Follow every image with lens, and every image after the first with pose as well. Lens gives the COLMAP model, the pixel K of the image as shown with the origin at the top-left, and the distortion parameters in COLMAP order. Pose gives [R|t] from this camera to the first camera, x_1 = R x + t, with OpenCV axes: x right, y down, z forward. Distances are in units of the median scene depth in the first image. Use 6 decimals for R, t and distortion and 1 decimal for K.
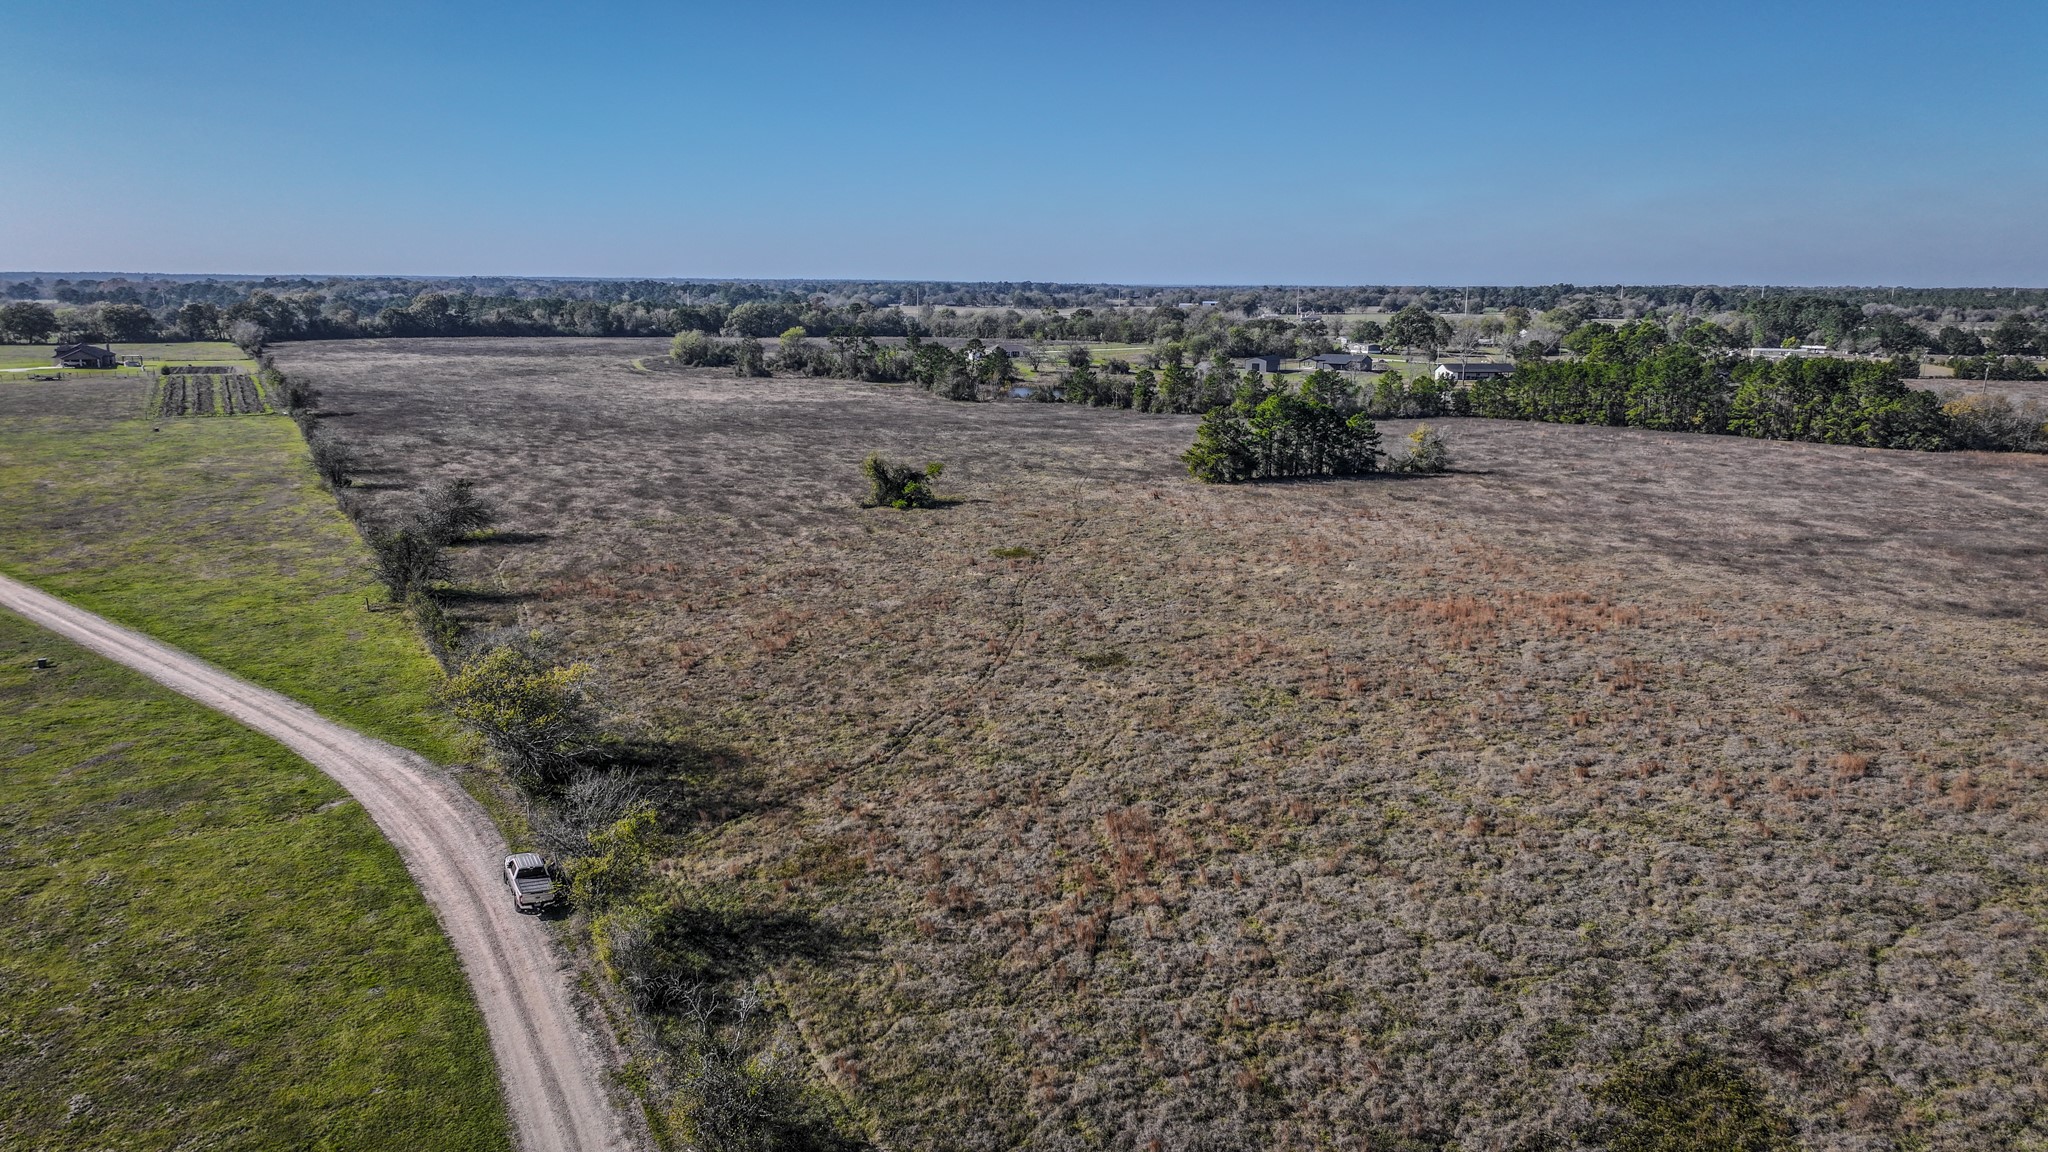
lens RADIAL K [[1441.2, 0, 1030.4], [0, 1441.2, 571.0], [0, 0, 1]] dist [-0.001907, 0.017803]
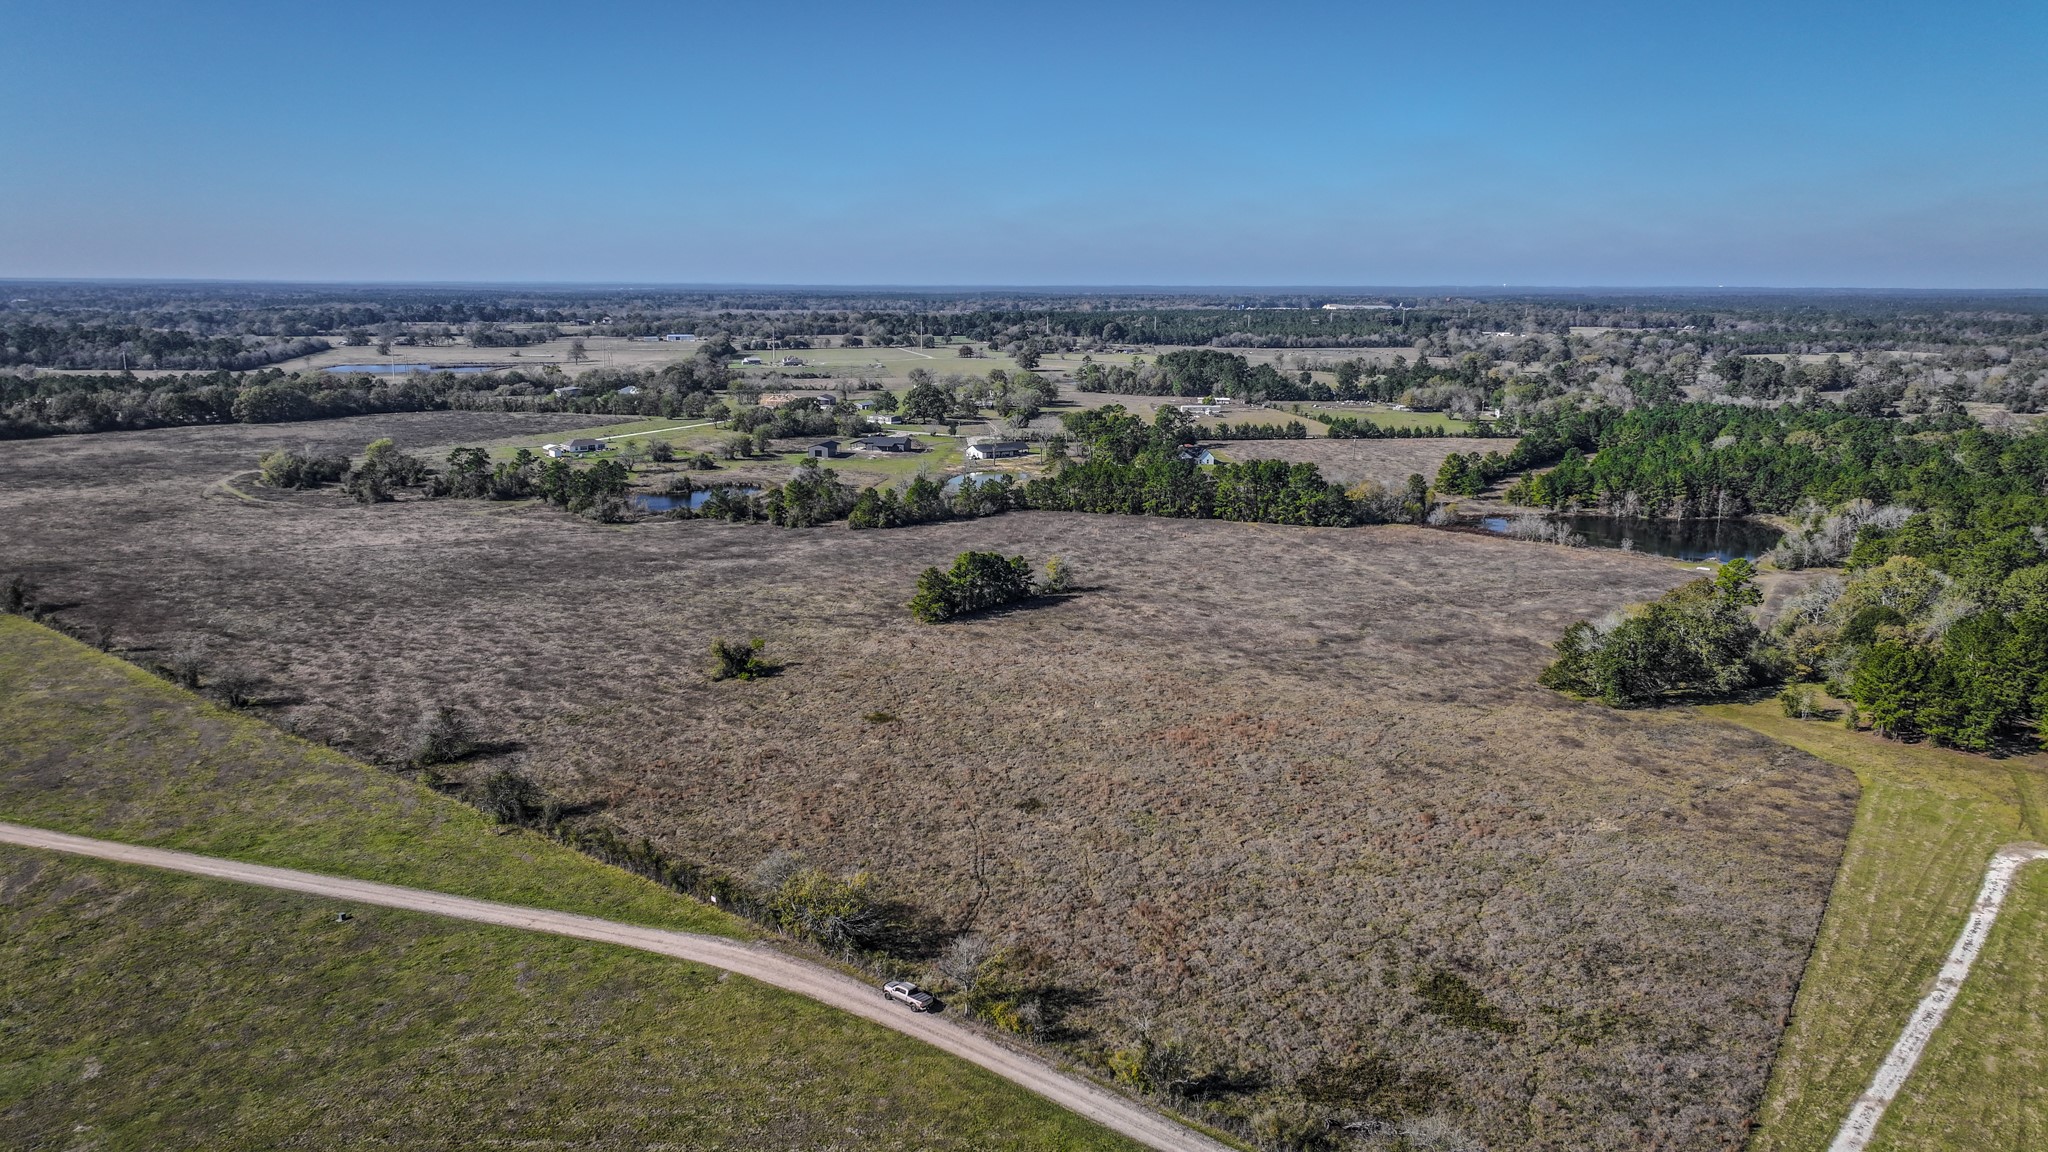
lens RADIAL K [[1435.3, 0, 1033.4], [0, 1435.3, 580.8], [0, 0, 1]] dist [0.004568, 0.002988]
pose [[0.921043, -0.083301, 0.380447, -0.182102], [0.079353, 0.996505, 0.026082, -0.078552], [-0.381290, 0.006167, 0.924435, -0.177361]]
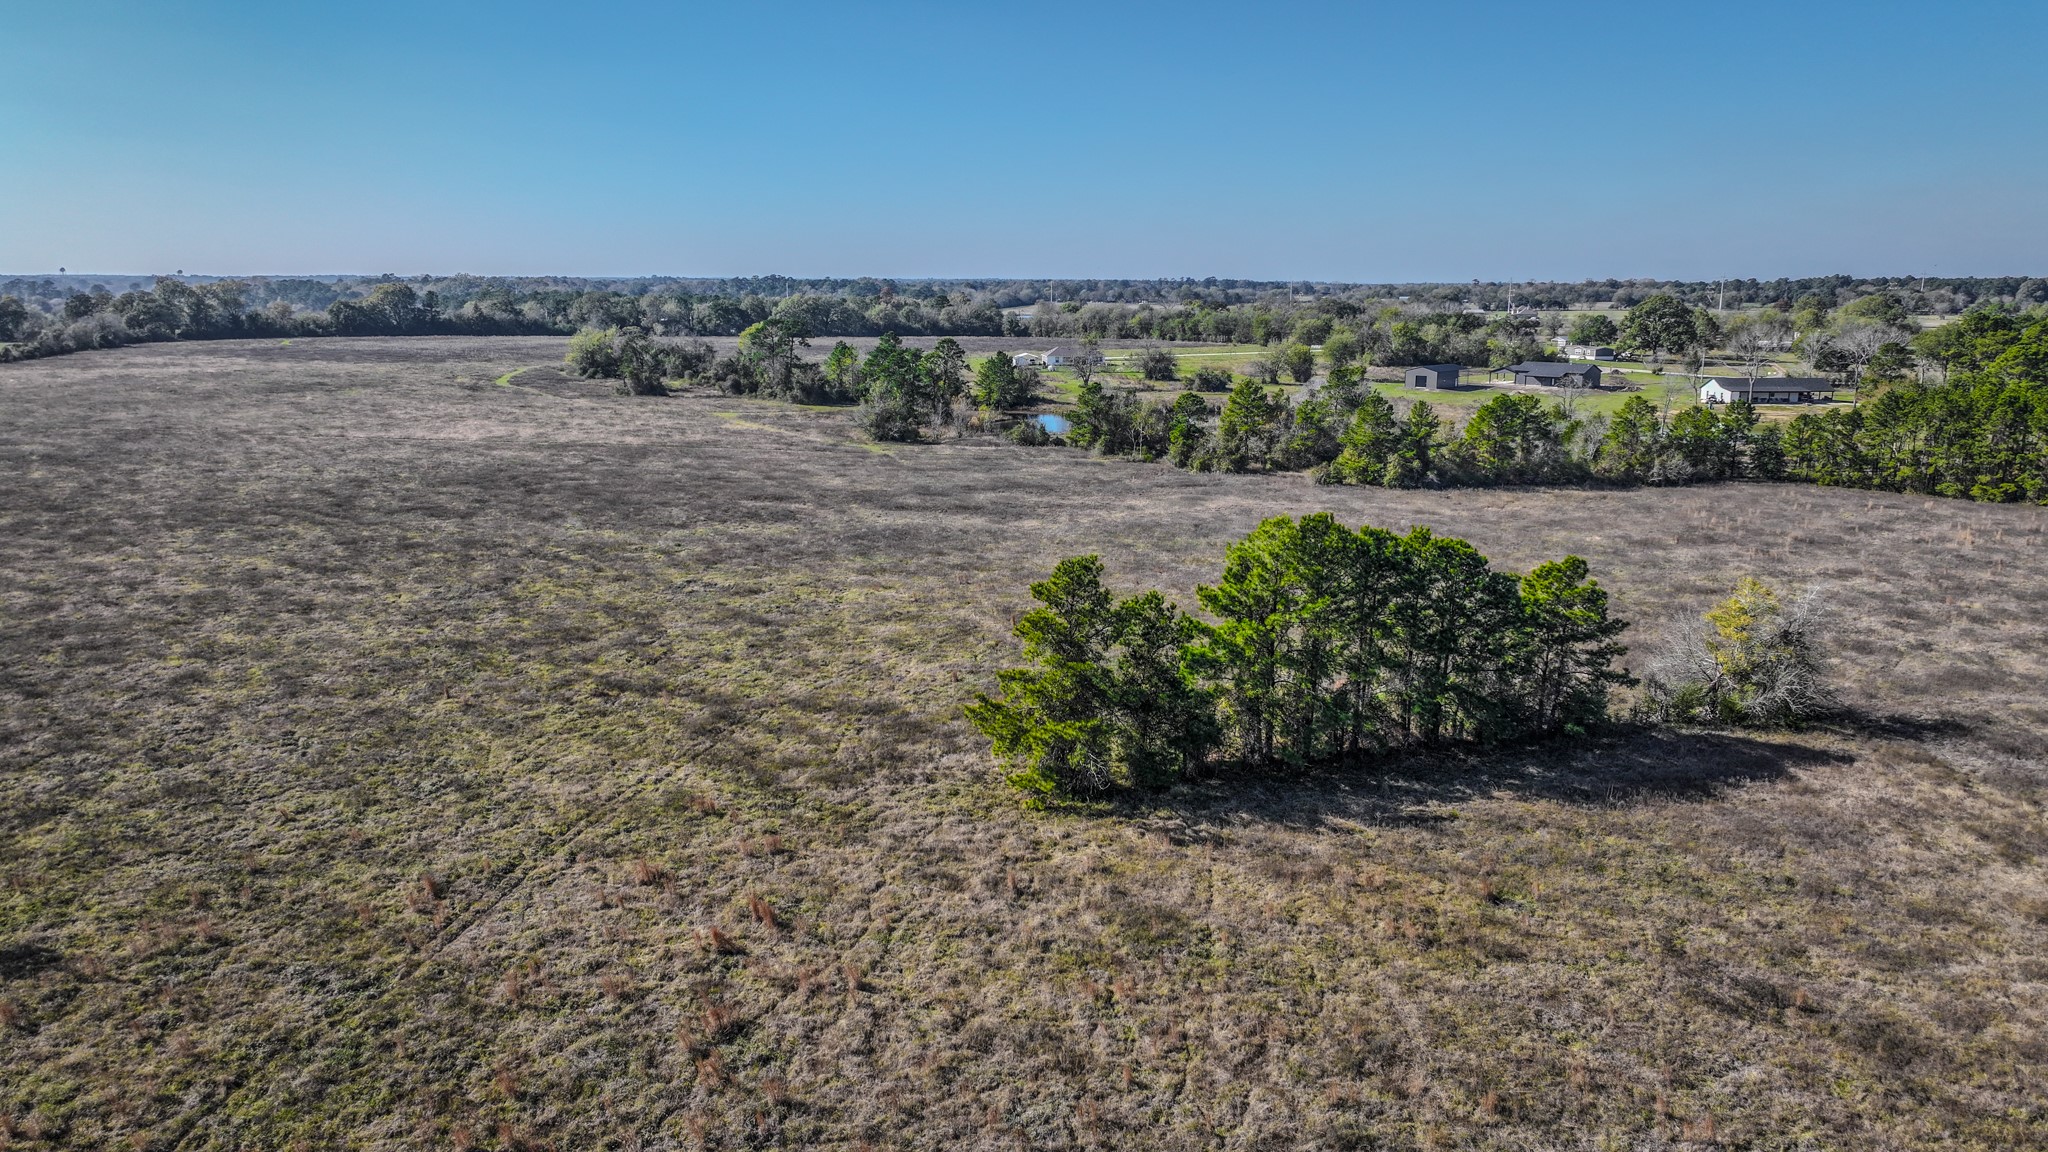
lens RADIAL K [[1435.3, 0, 1033.4], [0, 1435.3, 580.8], [0, 0, 1]] dist [0.004568, 0.002988]
pose [[0.990016, 0.024895, -0.138737, 0.099368], [-0.023928, 0.999676, 0.008637, -0.068063], [0.138907, -0.005231, 0.990292, 0.422148]]
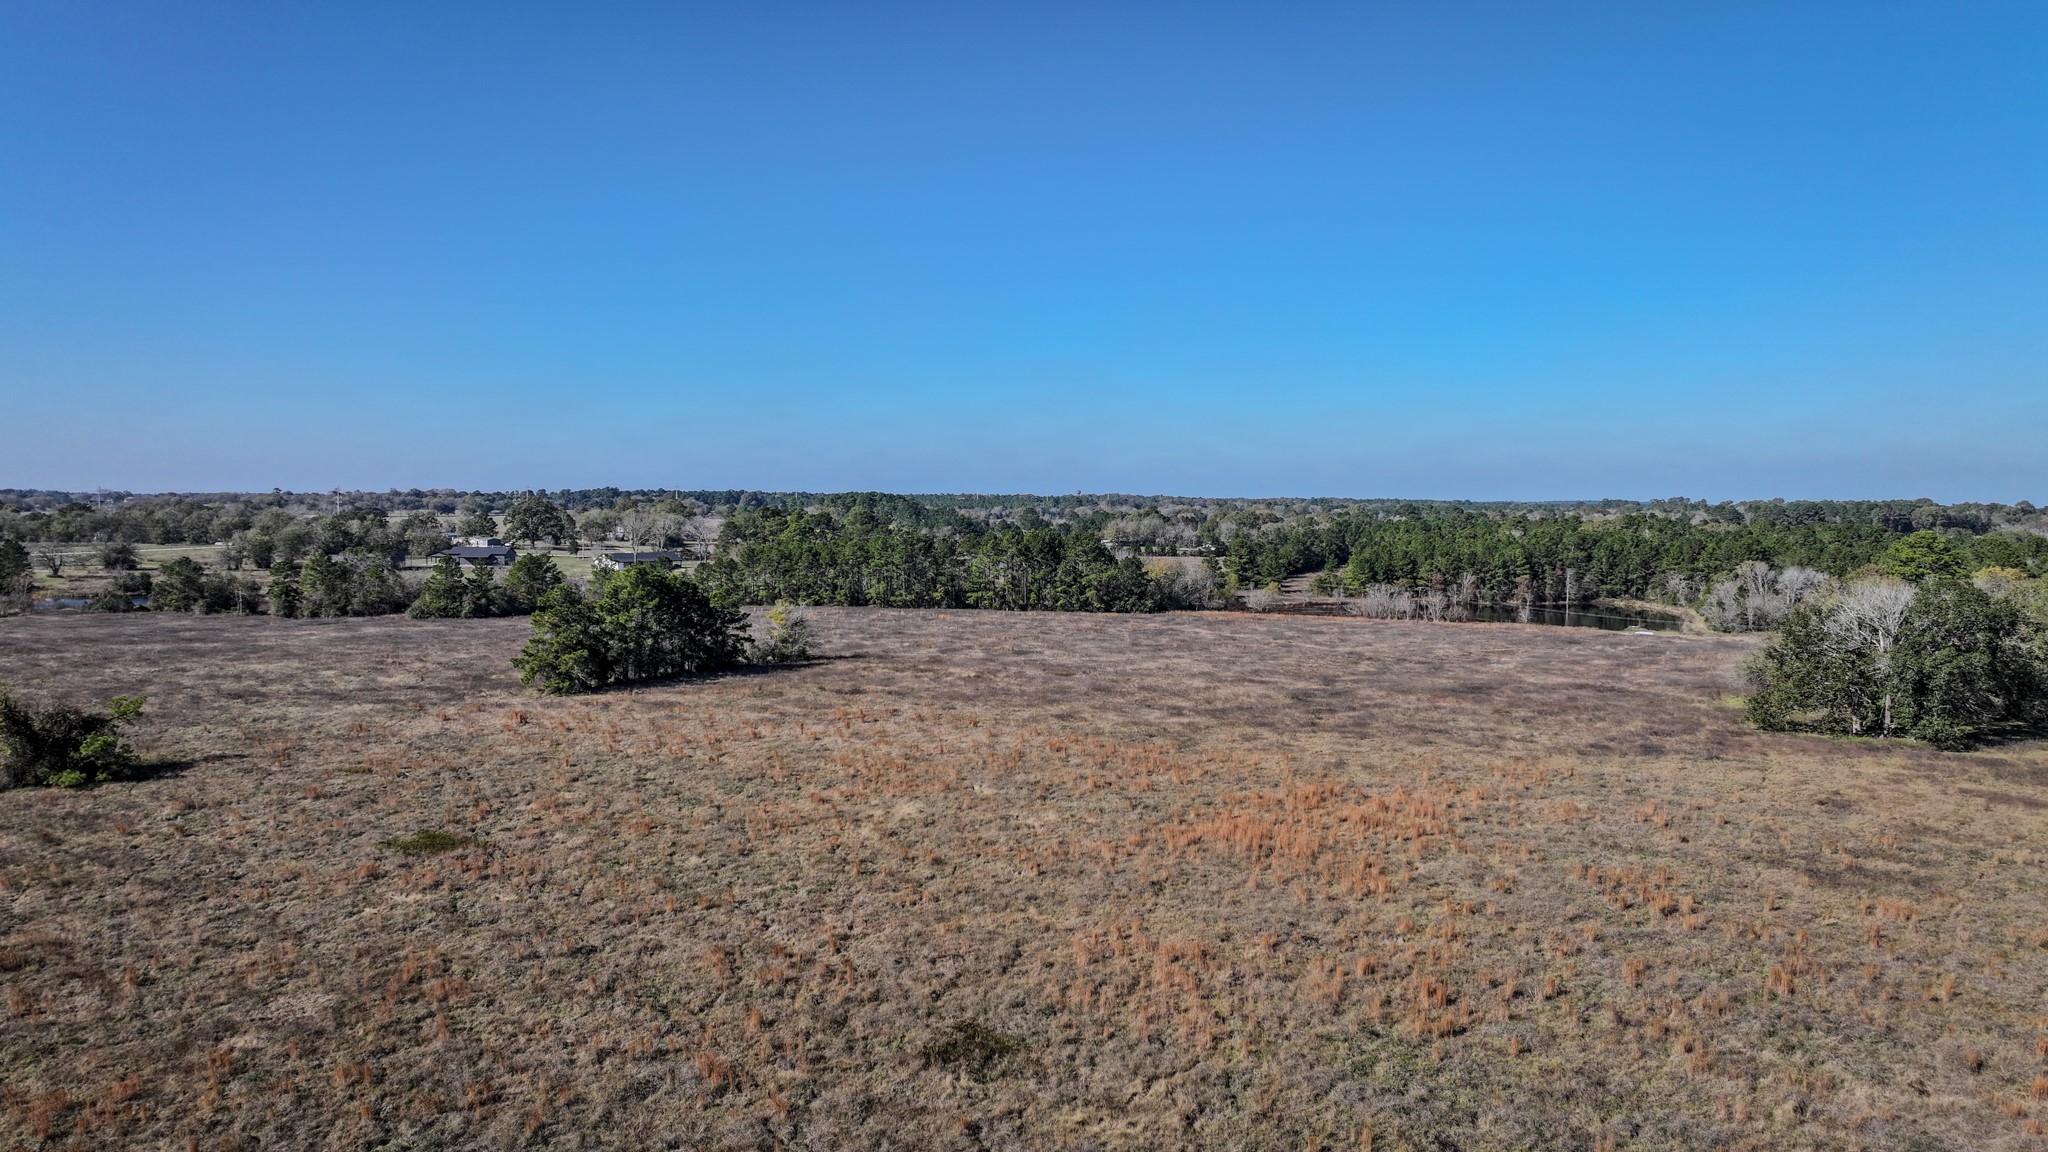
lens RADIAL K [[1435.3, 0, 1033.4], [0, 1435.3, 580.8], [0, 0, 1]] dist [0.004568, 0.002988]
pose [[0.787949, -0.035294, 0.614728, -0.070782], [0.118984, 0.988267, -0.095771, -0.013686], [-0.604135, 0.148605, 0.782903, 0.195225]]
